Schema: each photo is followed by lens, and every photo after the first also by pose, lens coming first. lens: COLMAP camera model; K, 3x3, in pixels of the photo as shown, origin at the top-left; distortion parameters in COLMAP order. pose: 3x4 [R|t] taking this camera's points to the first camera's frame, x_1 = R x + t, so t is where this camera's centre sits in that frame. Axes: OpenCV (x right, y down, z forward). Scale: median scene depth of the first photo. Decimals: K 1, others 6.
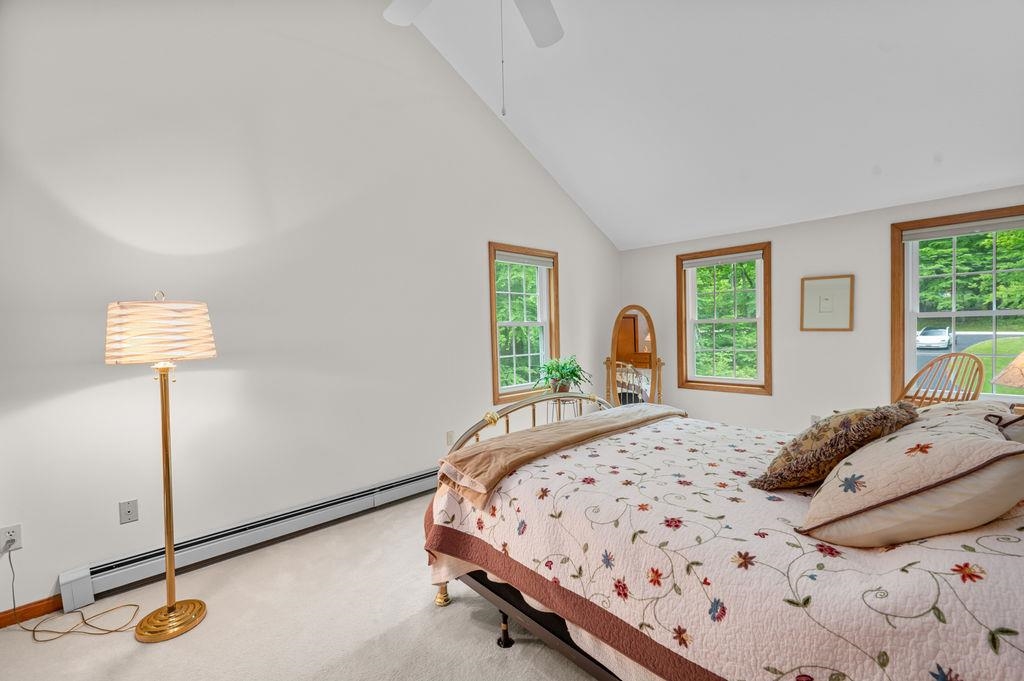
lens RADIAL K [[428.9, 0, 508.4], [0, 428.9, 340.5], [0, 0, 1]] dist [-0.002007, -0.000067]
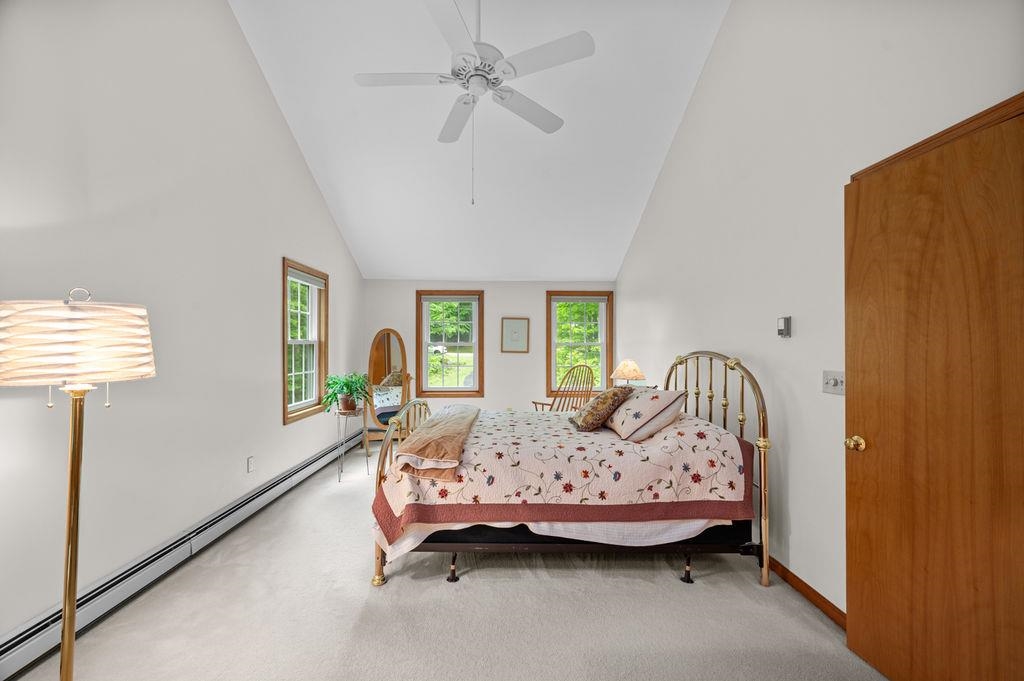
lens RADIAL K [[428.9, 0, 504.9], [0, 428.9, 340.2], [0, 0, 1]] dist [-0.002007, -0.000067]
pose [[0.674186, 0.033787, 0.737789, -0.916368], [0.001971, 0.998867, -0.047544, 0.014876], [-0.738559, 0.033507, 0.673356, -0.057570]]
